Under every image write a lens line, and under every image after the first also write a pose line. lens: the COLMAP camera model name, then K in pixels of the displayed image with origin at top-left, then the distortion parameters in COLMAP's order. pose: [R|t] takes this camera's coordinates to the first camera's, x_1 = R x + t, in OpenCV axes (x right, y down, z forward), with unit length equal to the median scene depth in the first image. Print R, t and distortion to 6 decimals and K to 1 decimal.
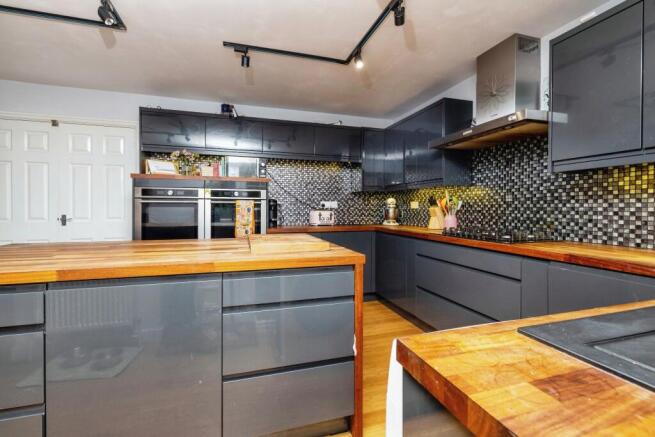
lens RADIAL K [[278.3, 0, 331.5], [0, 278.3, 201.2], [0, 0, 1]] dist [0.003294, 0.000779]
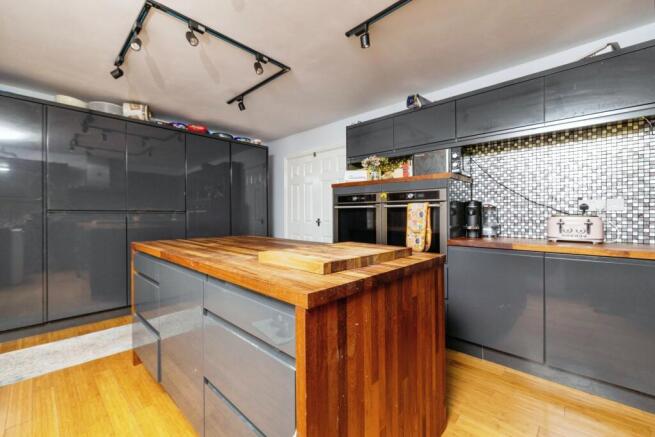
lens RADIAL K [[278.3, 0, 326.8], [0, 278.3, 212.3], [0, 0, 1]] dist [0.003294, 0.000779]
pose [[0.491356, -0.009795, -0.870904, 0.272918], [0.024813, 0.999688, 0.002756, 0.014979], [0.870605, -0.022963, 0.491446, 0.337452]]
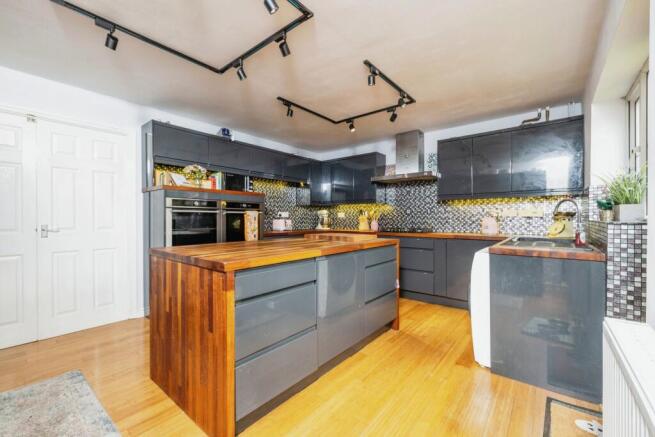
lens RADIAL K [[278.3, 0, 324.7], [0, 278.3, 221.1], [0, 0, 1]] dist [0.003294, 0.000779]
pose [[0.835810, -0.008750, 0.548950, -0.696402], [-0.010821, 0.999416, 0.032405, -0.001543], [-0.548913, -0.033024, 0.835227, -0.217833]]
